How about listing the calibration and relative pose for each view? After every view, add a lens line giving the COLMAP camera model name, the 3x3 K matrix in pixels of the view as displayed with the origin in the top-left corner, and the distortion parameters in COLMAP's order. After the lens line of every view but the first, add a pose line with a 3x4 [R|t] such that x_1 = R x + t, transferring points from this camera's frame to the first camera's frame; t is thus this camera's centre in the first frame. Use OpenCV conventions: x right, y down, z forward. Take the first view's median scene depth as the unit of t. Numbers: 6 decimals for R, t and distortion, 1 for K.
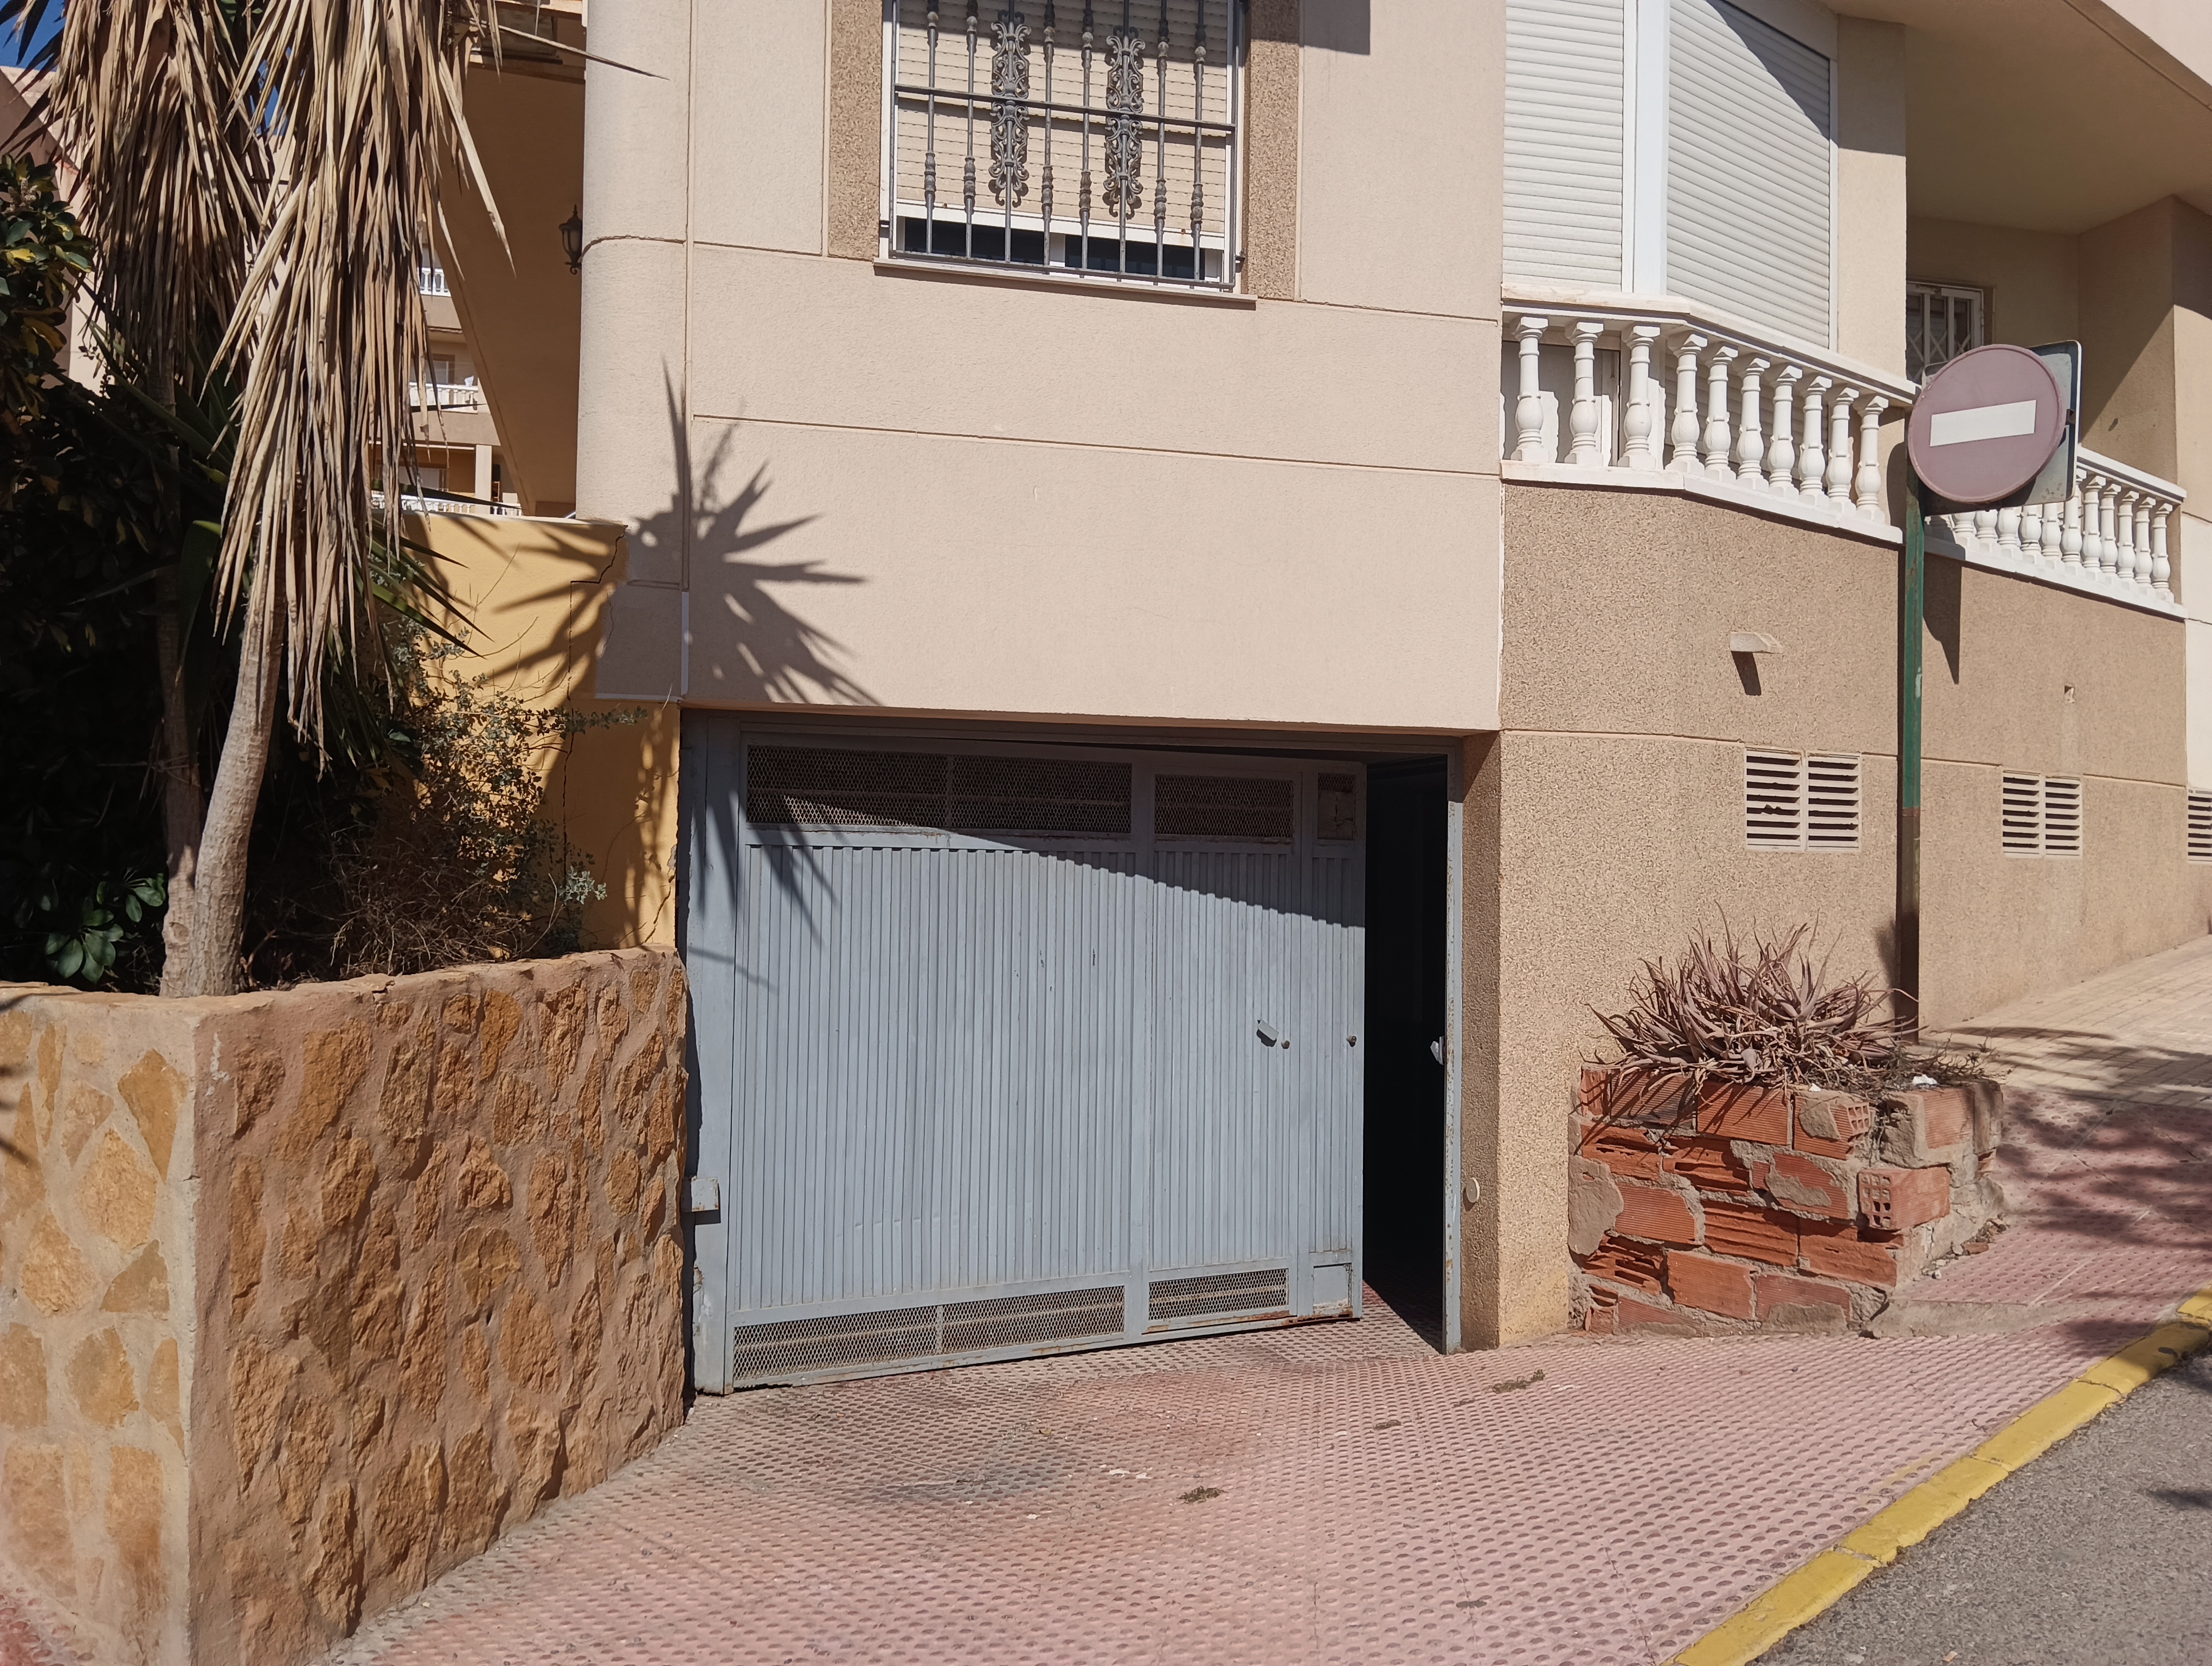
lens RADIAL K [[1680.7, 0, 1158.3], [0, 1680.7, 837.6], [0, 0, 1]] dist [0.079417, -0.153403]
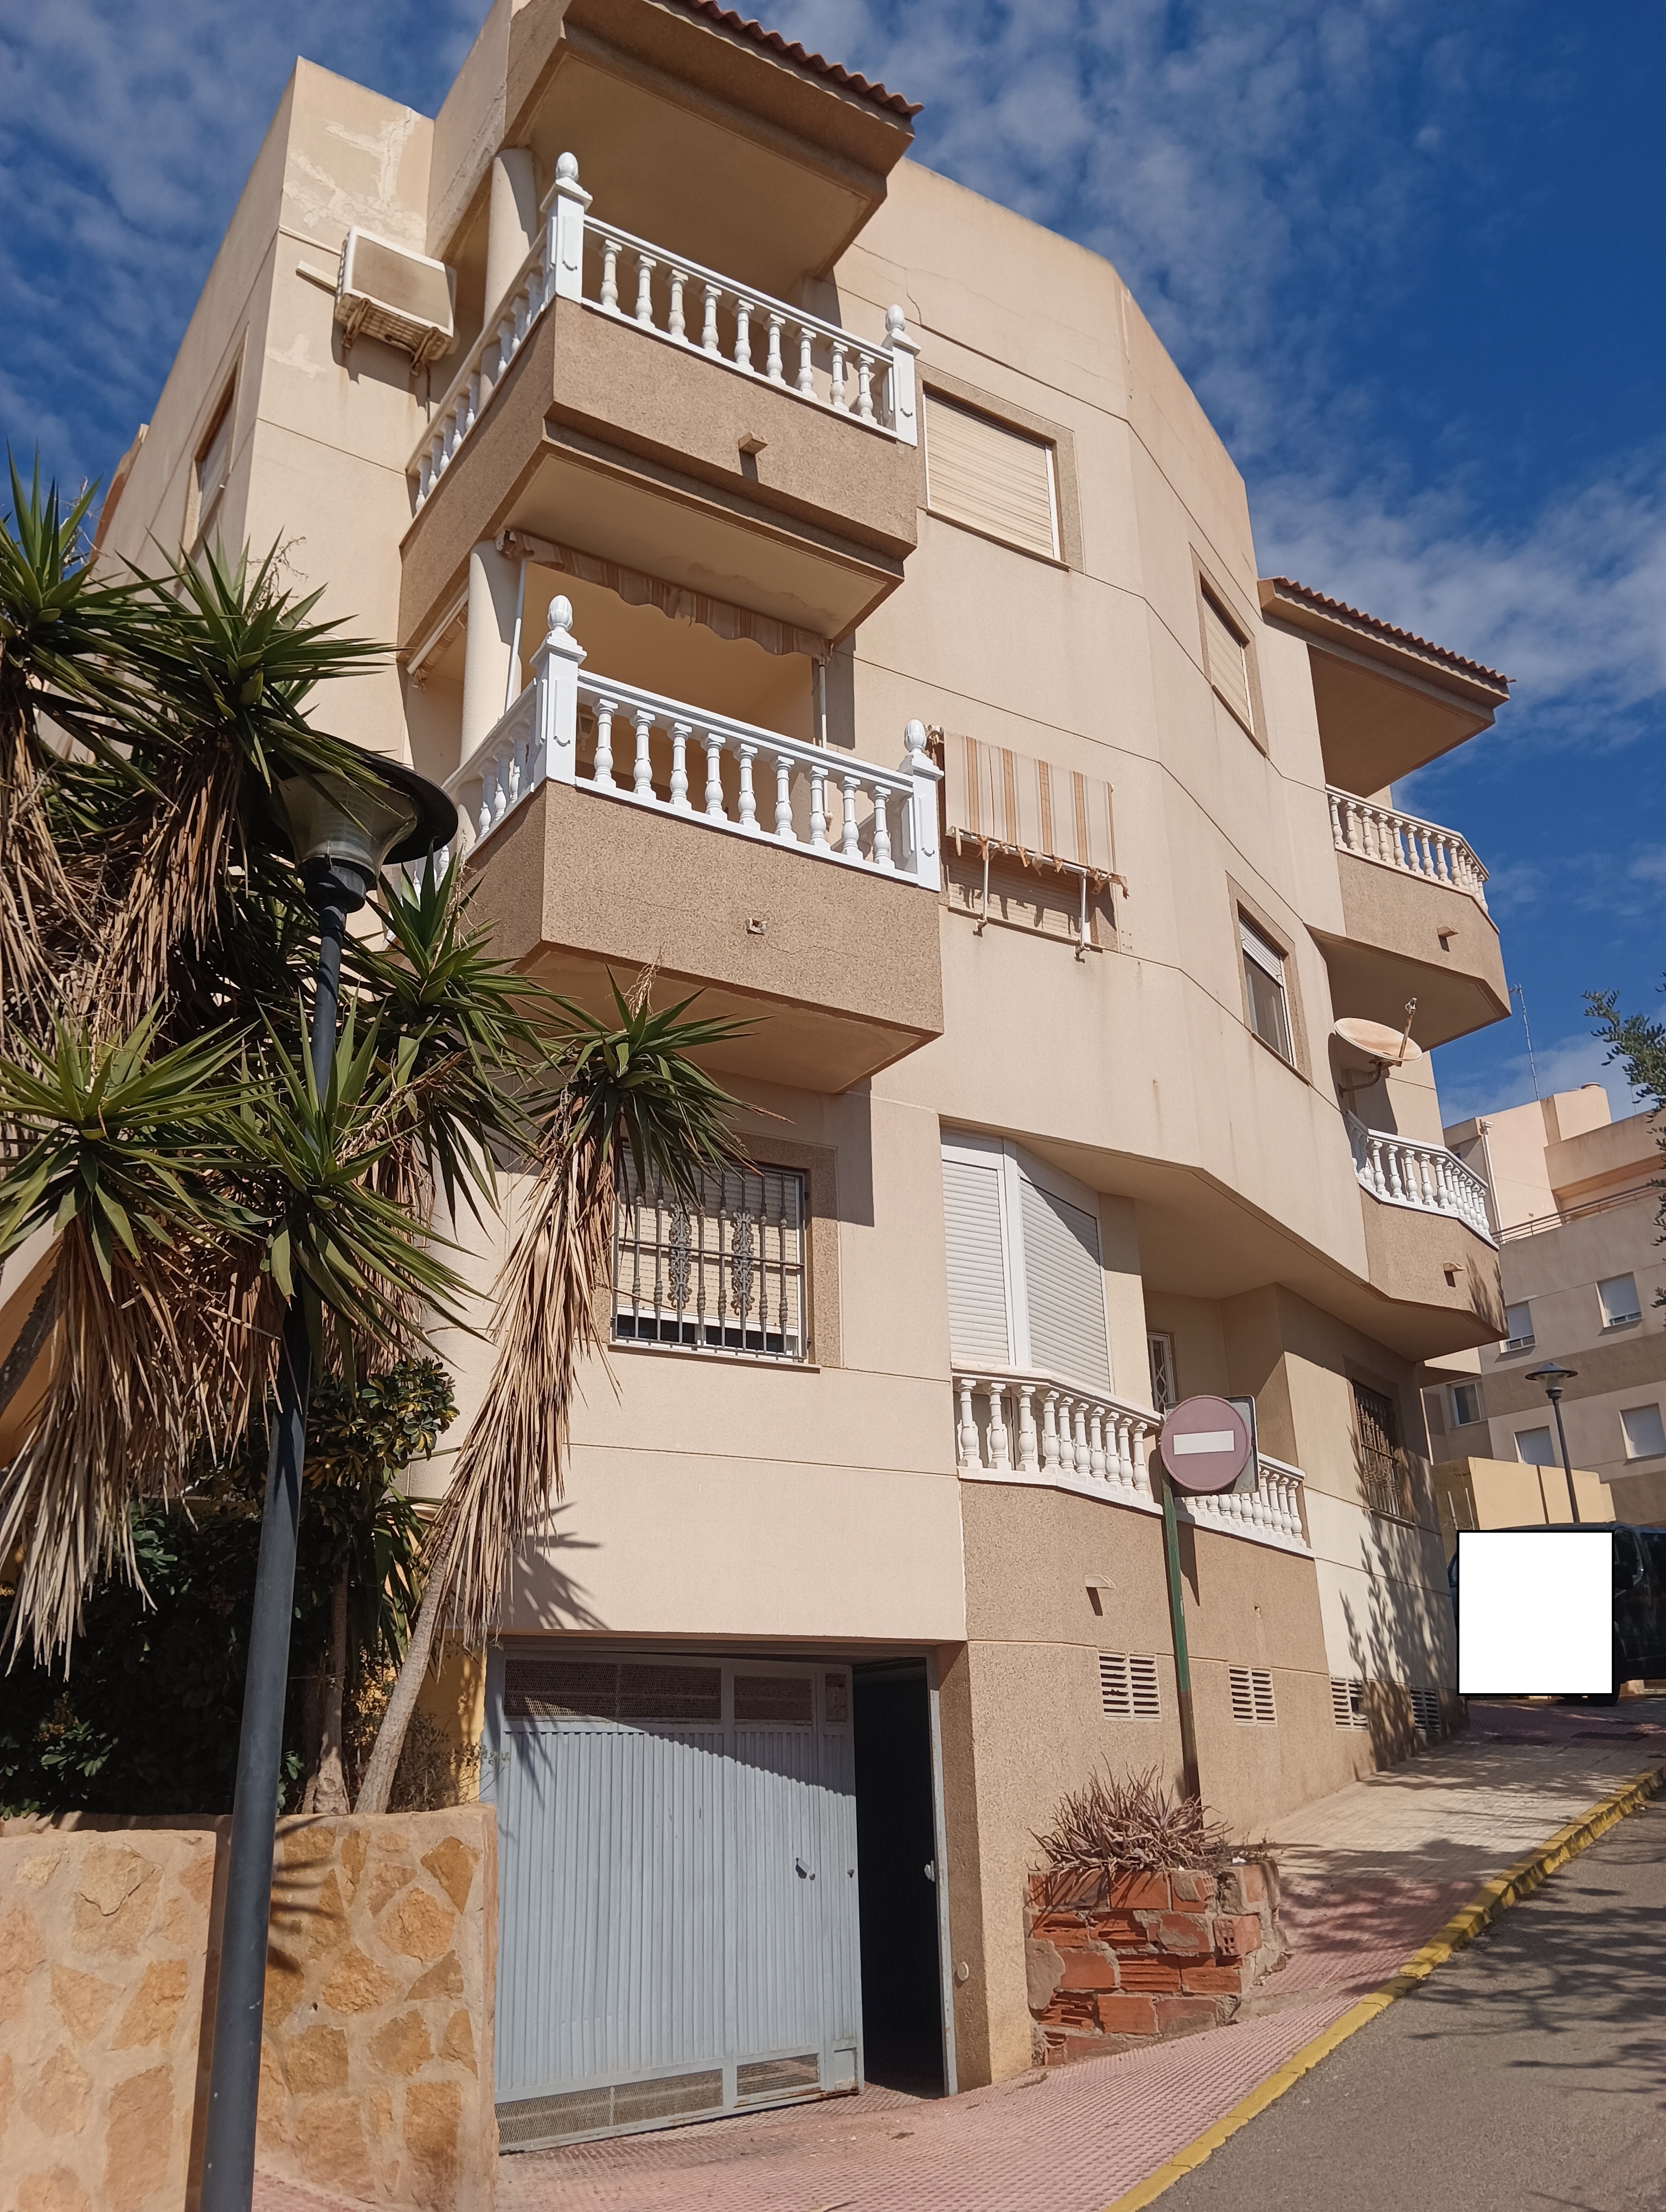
lens RADIAL K [[1789.9, 0, 833.0], [0, 1789.9, 1106.0], [0, 0, 1]] dist [0.084715, -0.180982]
pose [[0.947637, 0.077233, 0.309871, -0.486835], [0.034013, 0.940387, -0.338402, 0.032291], [-0.317534, 0.331222, 0.888518, -0.630879]]
